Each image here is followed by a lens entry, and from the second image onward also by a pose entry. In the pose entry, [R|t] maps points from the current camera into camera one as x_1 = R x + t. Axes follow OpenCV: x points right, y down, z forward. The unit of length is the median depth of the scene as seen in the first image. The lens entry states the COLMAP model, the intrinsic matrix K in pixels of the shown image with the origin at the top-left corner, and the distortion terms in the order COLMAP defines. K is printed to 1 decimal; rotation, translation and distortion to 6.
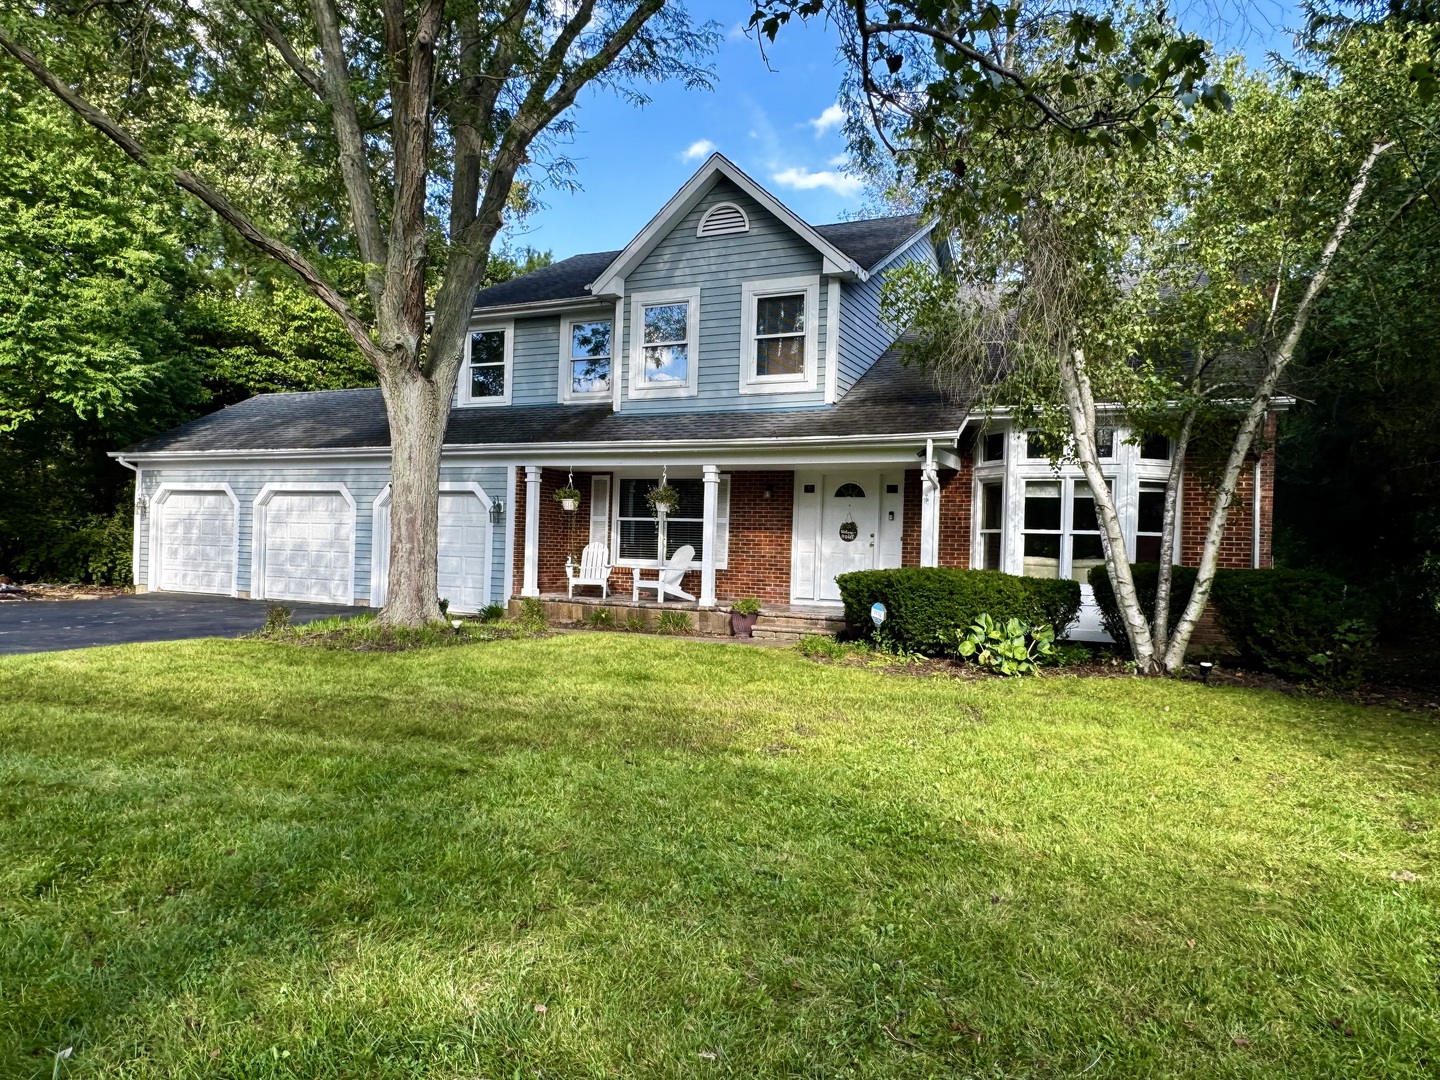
lens RADIAL K [[946.5, 0, 718.3], [0, 946.5, 542.4], [0, 0, 1]] dist [-0.009305, -0.001653]
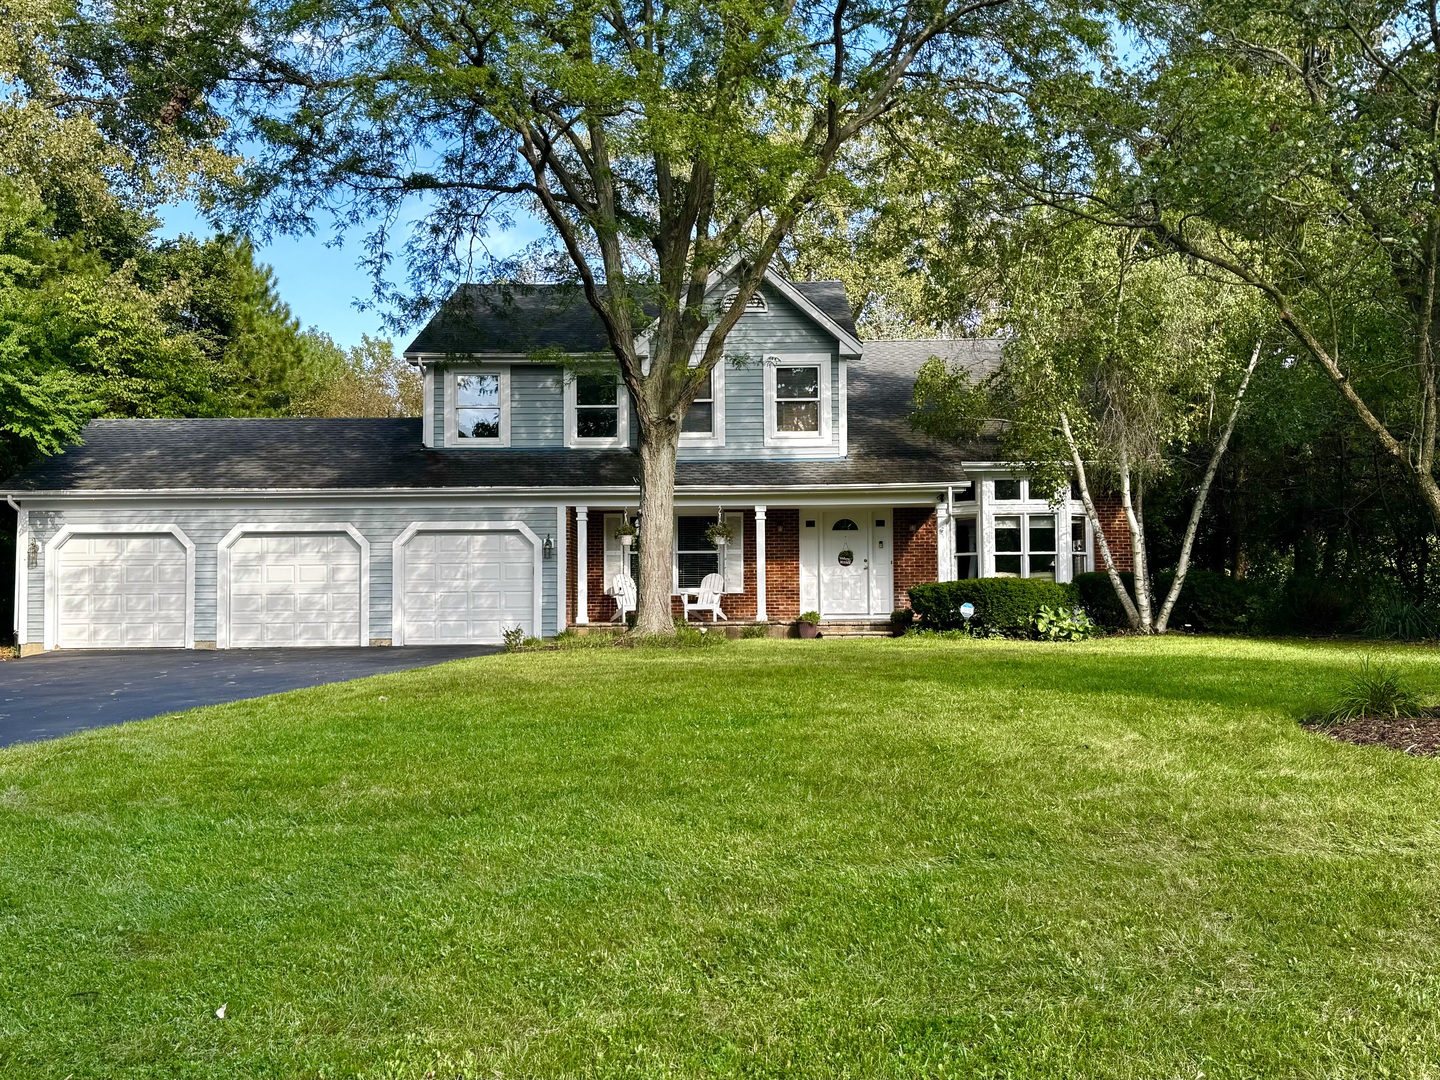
lens RADIAL K [[1270.8, 0, 721.8], [0, 1270.8, 547.0], [0, 0, 1]] dist [0.091595, 0.003570]
pose [[0.910777, -0.020227, 0.412402, -0.704631], [0.033909, 0.999090, -0.025885, 0.011584], [-0.411503, 0.037559, 0.910634, -0.453238]]
